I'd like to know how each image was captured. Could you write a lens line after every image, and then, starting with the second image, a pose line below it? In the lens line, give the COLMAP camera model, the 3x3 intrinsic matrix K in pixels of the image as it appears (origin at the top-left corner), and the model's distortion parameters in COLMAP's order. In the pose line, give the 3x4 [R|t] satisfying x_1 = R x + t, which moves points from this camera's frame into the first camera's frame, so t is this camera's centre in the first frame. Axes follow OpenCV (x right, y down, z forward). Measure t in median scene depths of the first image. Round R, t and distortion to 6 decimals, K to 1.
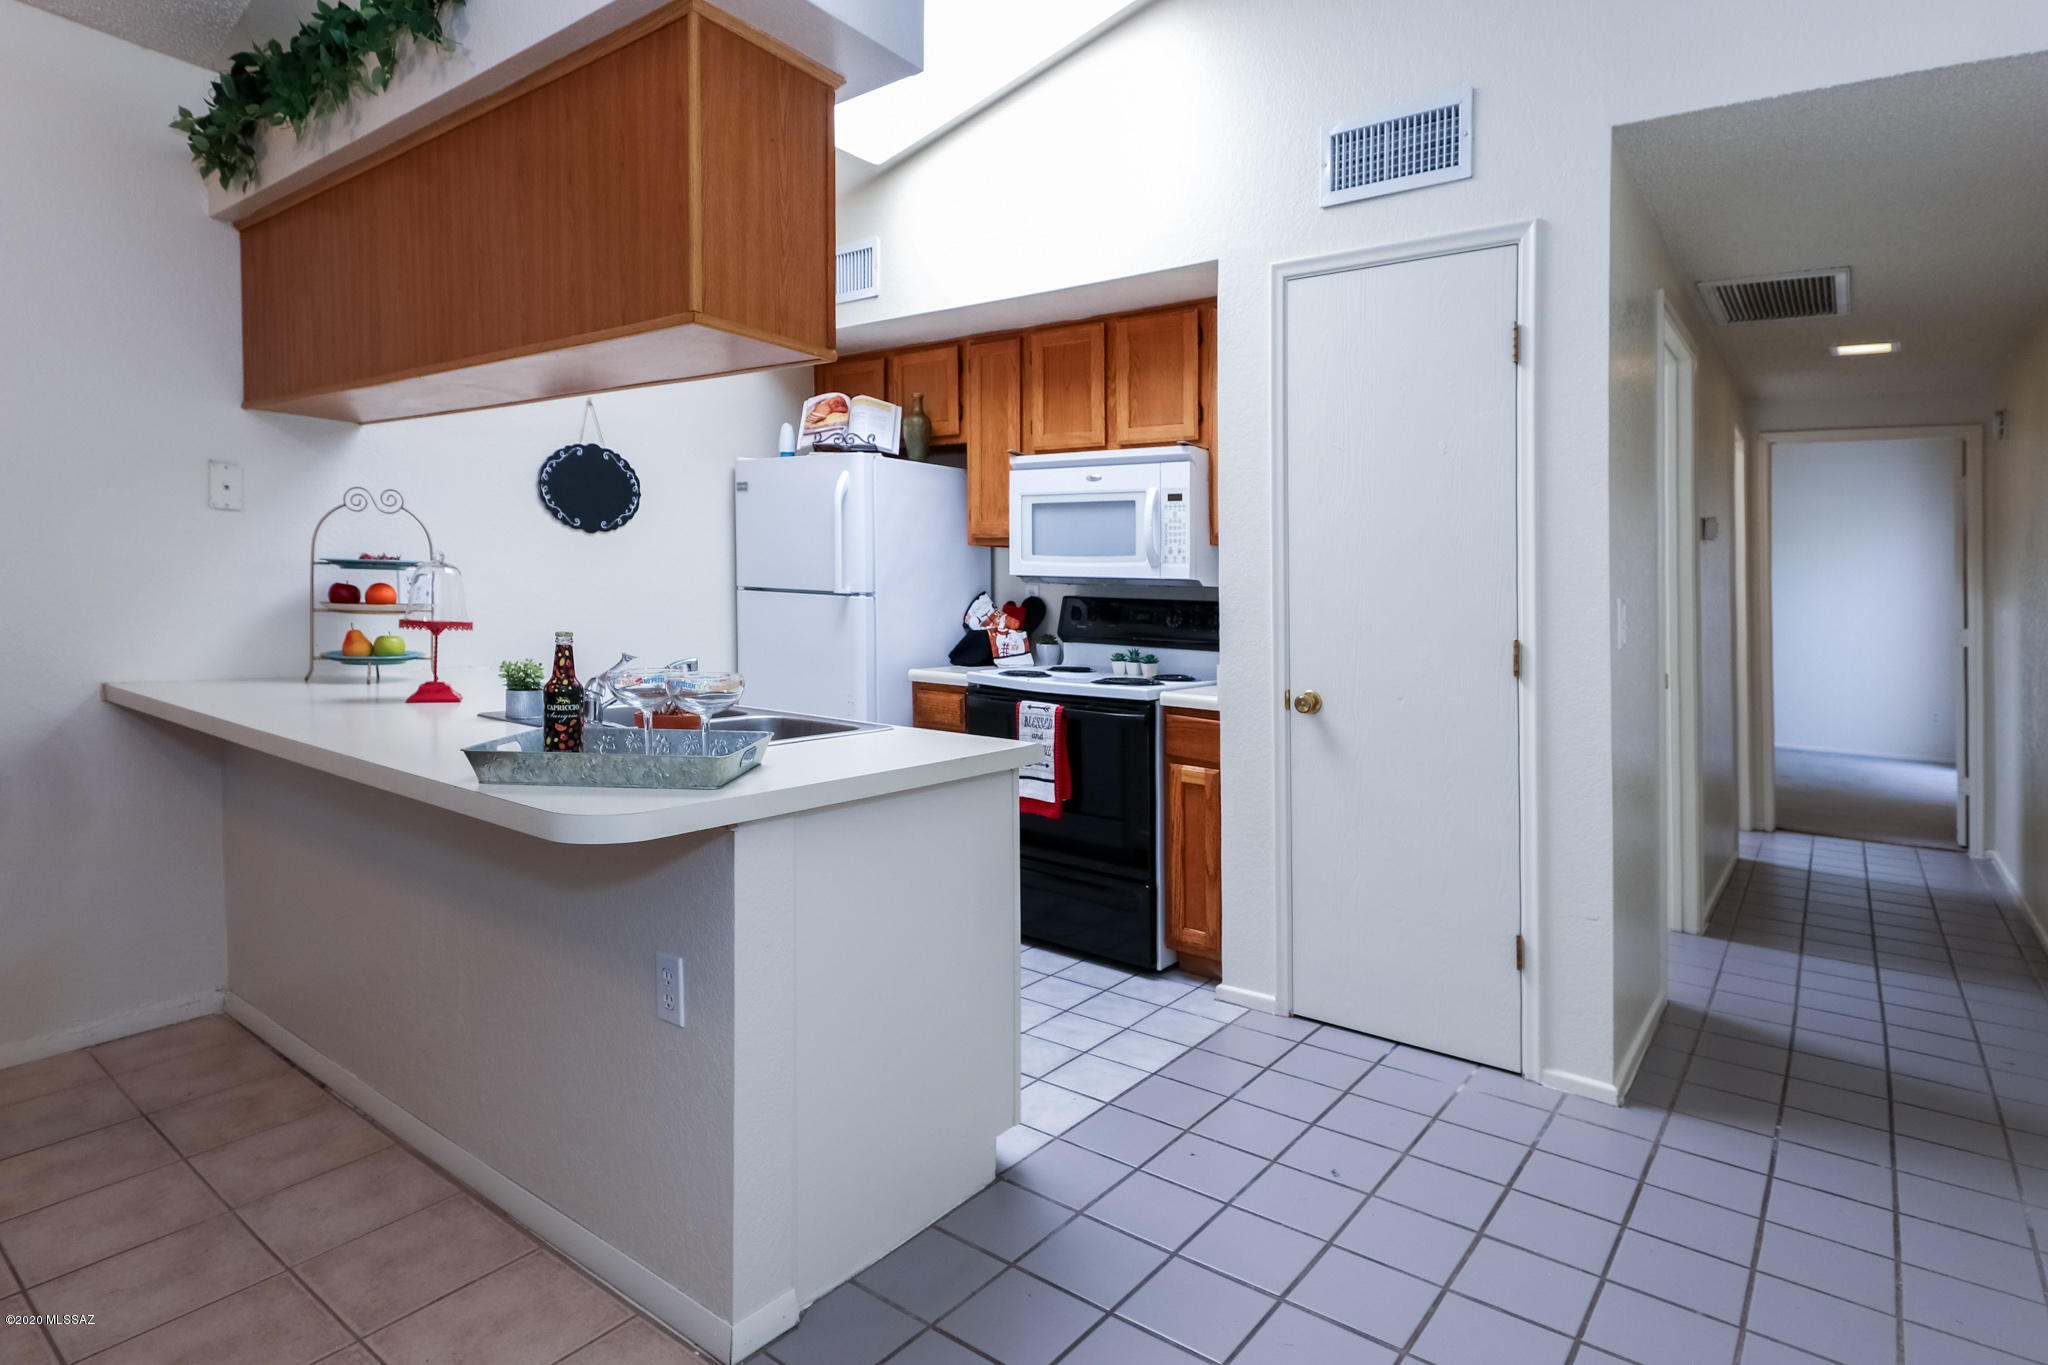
lens RADIAL K [[1099.2, 0, 1007.0], [0, 1099.2, 686.4], [0, 0, 1]] dist [0.001584, -0.000240]
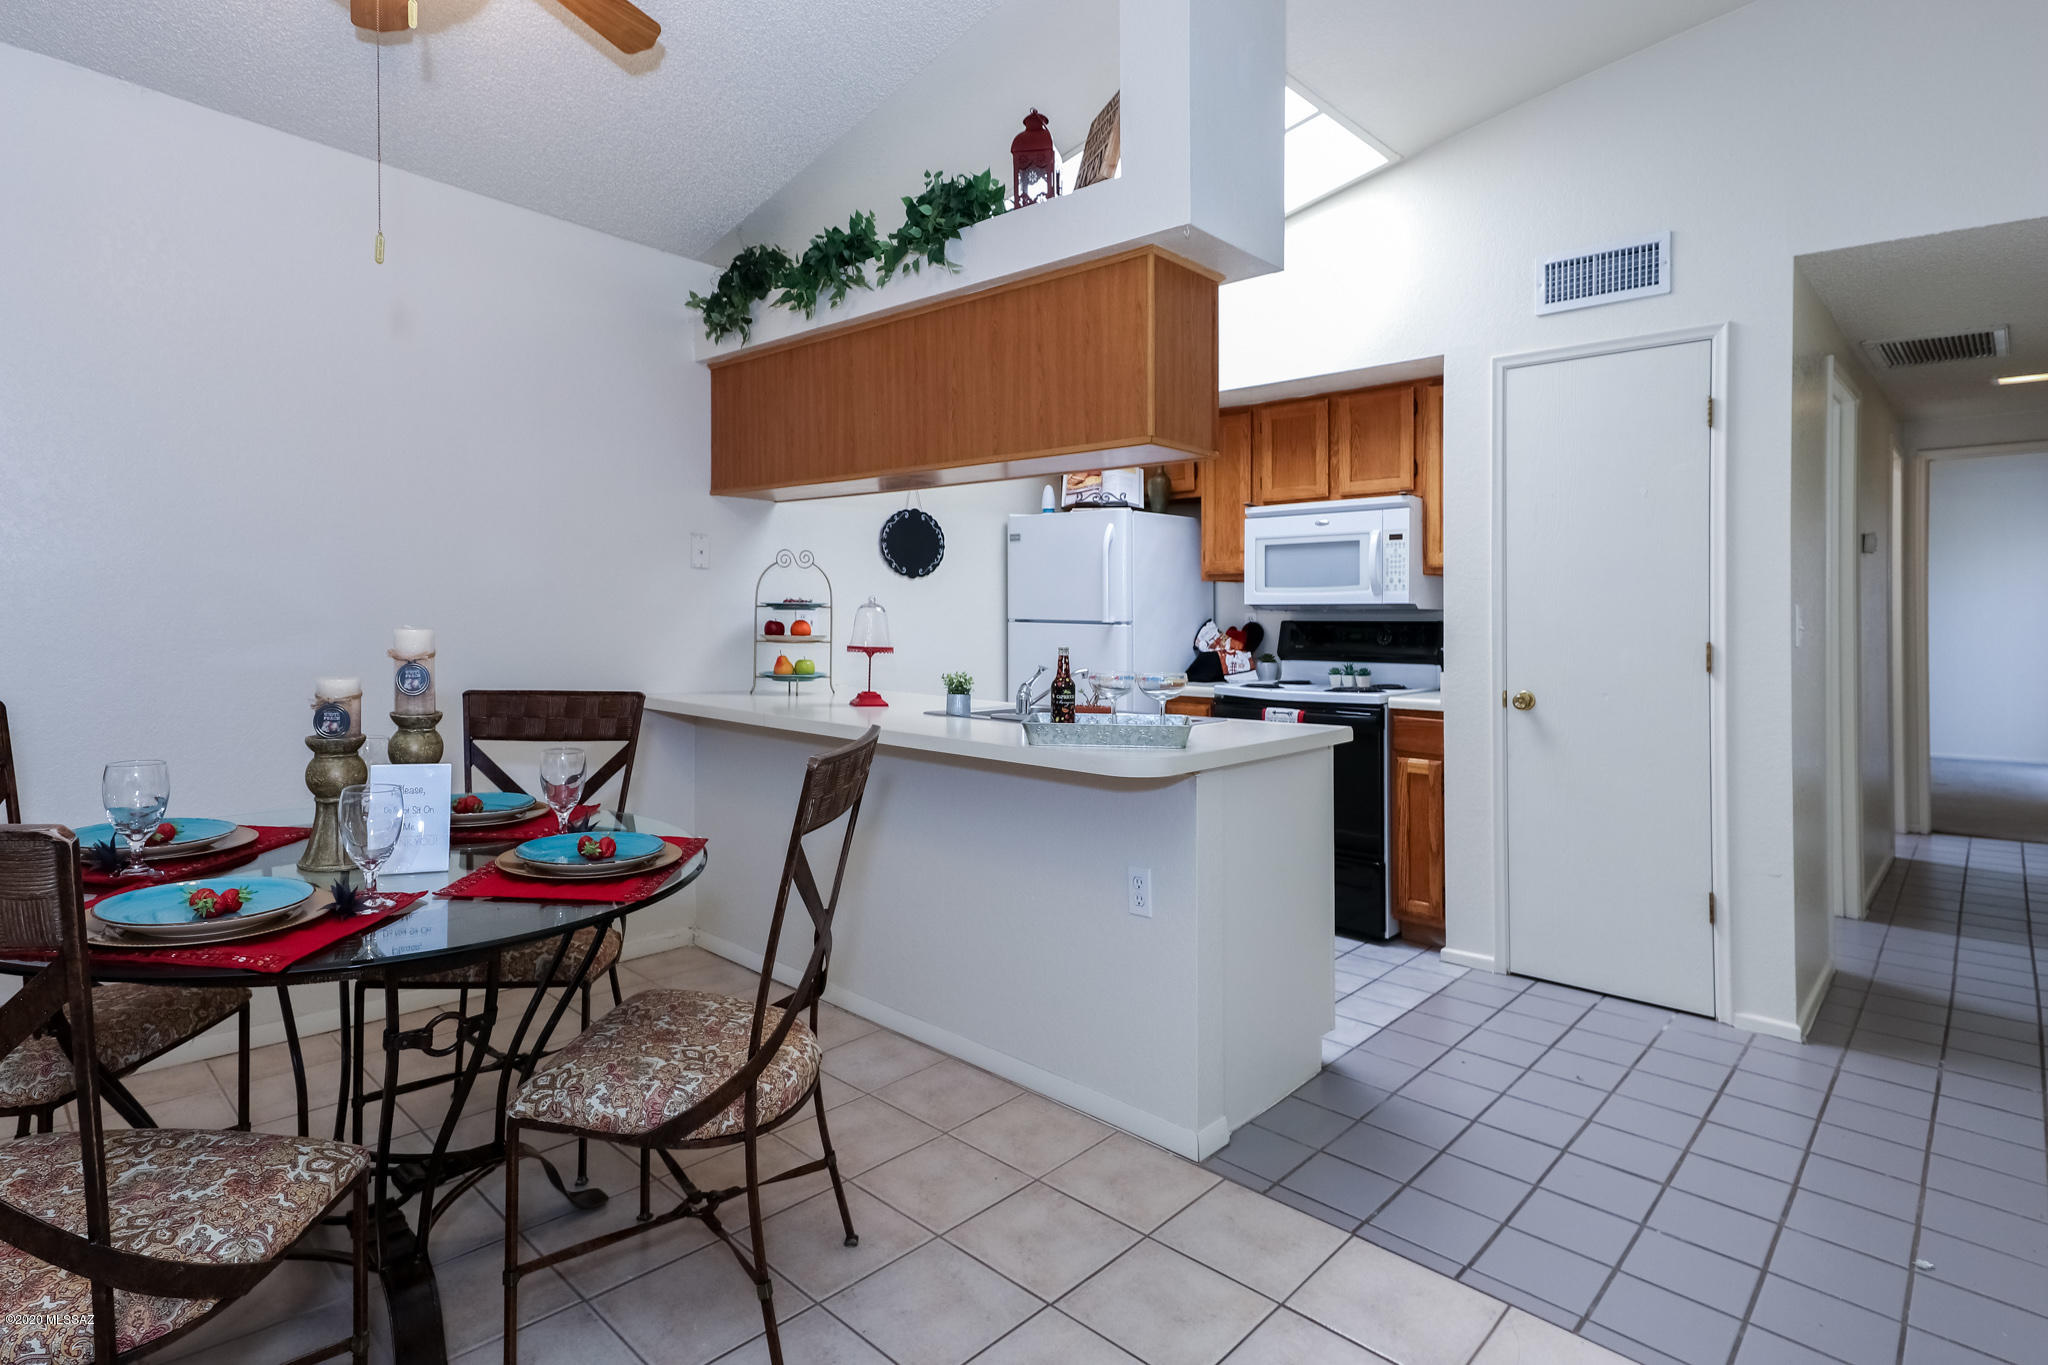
lens RADIAL K [[1086.2, 0, 1016.8], [0, 1086.2, 641.5], [0, 0, 1]] dist [0.005320, 0.000572]
pose [[0.997196, -0.021698, -0.071626, -0.172346], [0.016298, 0.997041, -0.075124, 0.026218], [0.073044, 0.073746, 0.994598, -0.211975]]
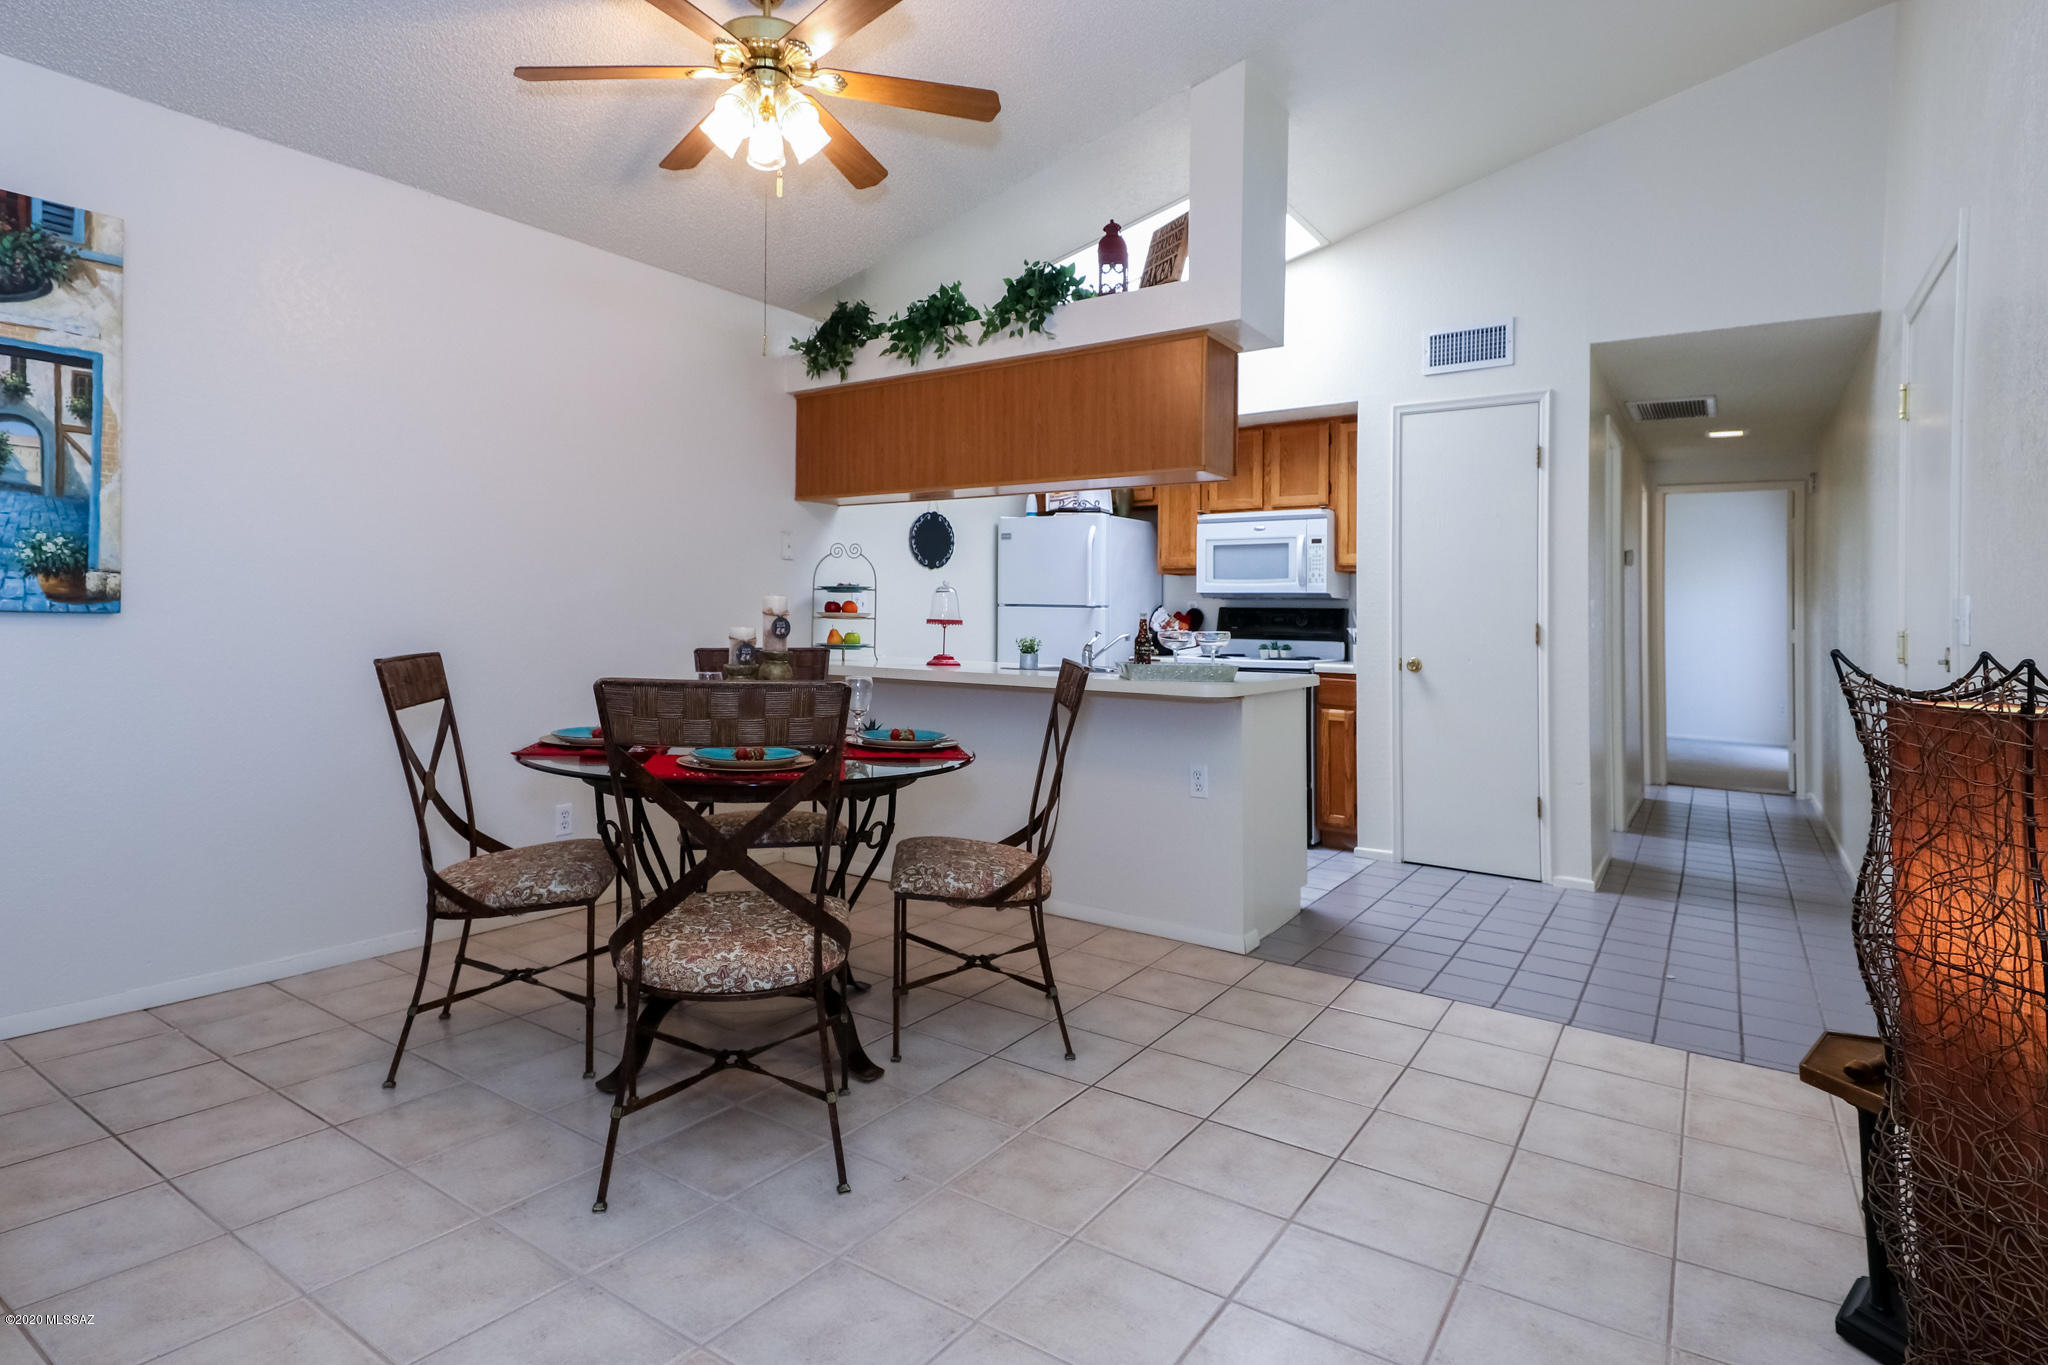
lens RADIAL K [[1021.0, 0, 1028.1], [0, 1021.0, 673.6], [0, 0, 1]] dist [-0.027777, 0.000392]
pose [[0.998281, -0.019340, 0.055335, -0.324963], [0.021261, 0.999184, -0.034340, 0.056363], [-0.054626, 0.035457, 0.997877, -0.405740]]
